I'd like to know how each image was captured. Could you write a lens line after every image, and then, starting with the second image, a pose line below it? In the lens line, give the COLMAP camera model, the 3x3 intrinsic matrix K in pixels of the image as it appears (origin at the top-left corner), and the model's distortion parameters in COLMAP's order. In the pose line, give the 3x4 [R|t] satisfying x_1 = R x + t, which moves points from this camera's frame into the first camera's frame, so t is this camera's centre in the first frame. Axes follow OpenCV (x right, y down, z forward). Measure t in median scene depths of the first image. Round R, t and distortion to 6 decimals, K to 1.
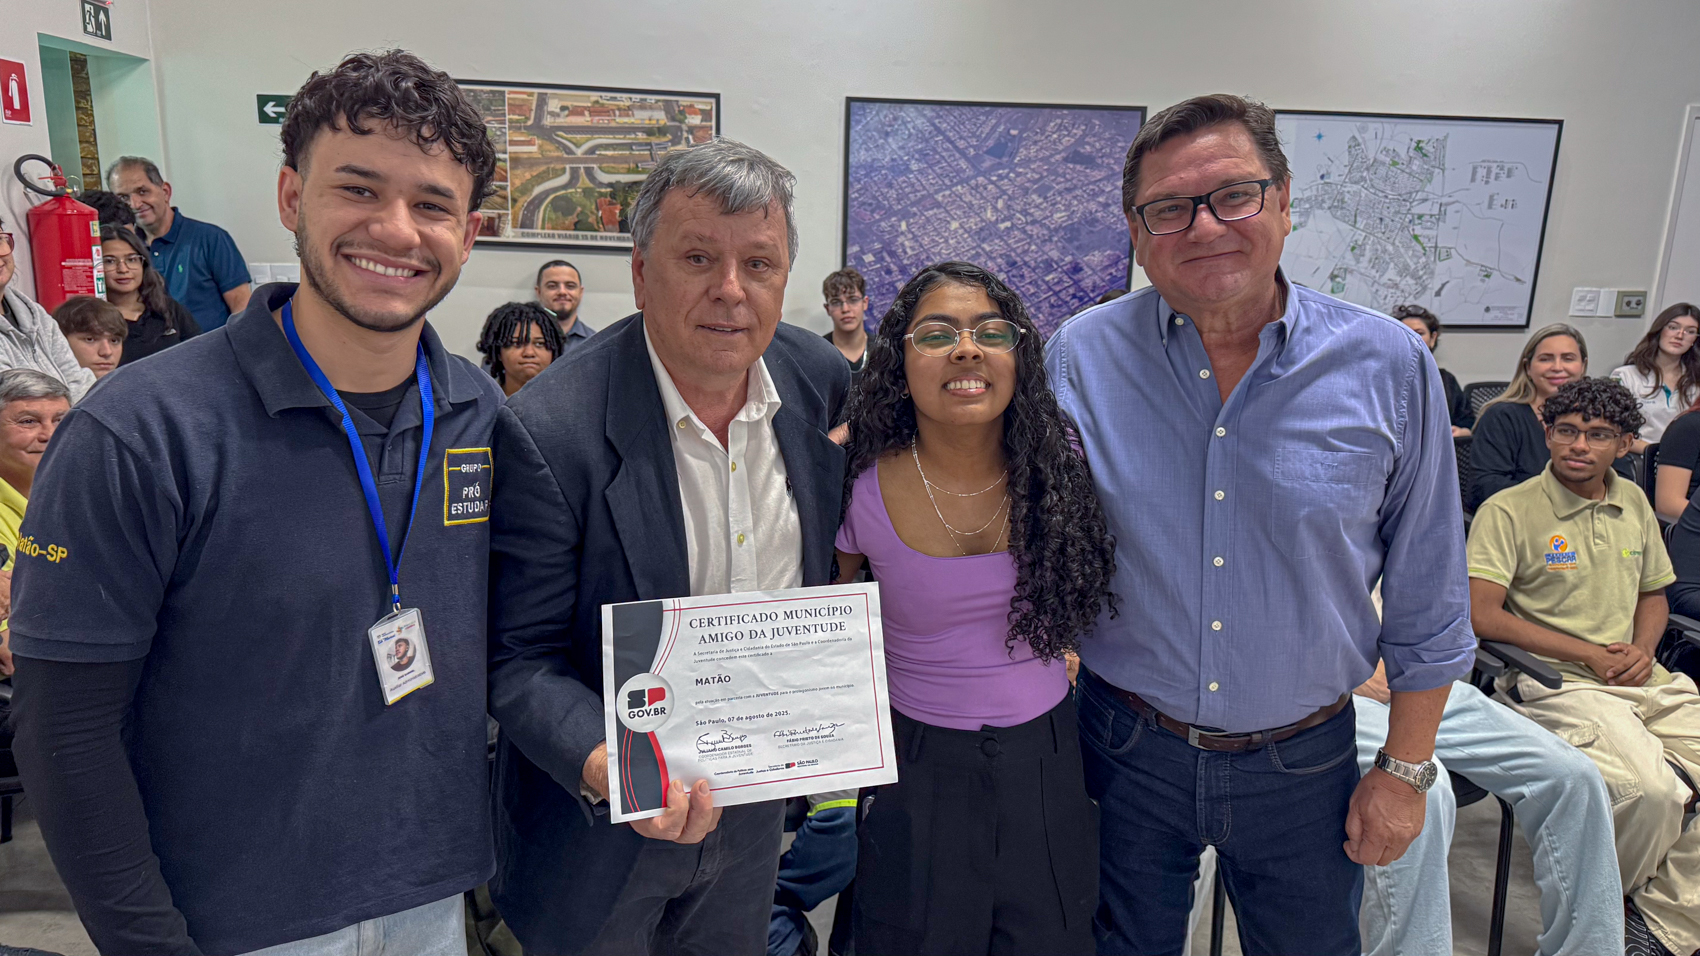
lens RADIAL K [[1296.5, 0, 846.8], [0, 1296.5, 496.6], [0, 0, 1]] dist [0.002858, -0.020765]
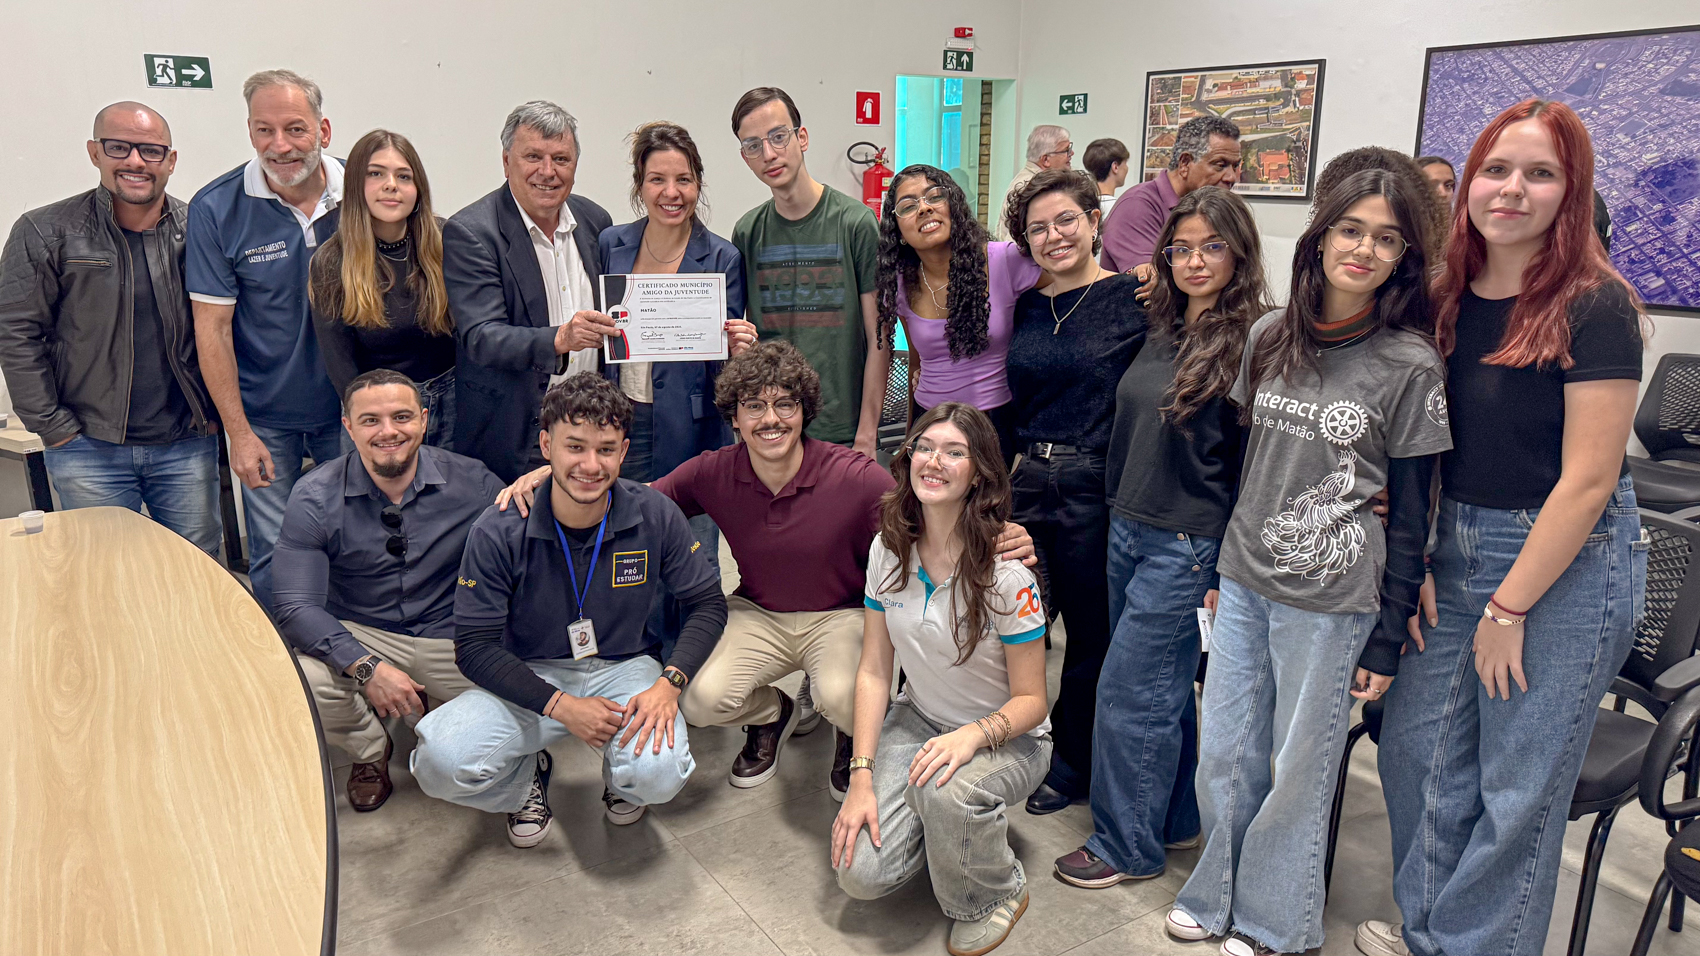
lens RADIAL K [[1163.4, 0, 843.3], [0, 1163.4, 491.6], [0, 0, 1]] dist [0.019150, -0.039928]
pose [[0.430340, 0.210370, -0.877811, 0.696611], [-0.196563, 0.970967, 0.136332, 0.002897], [0.881005, 0.113876, 0.459197, 0.195989]]
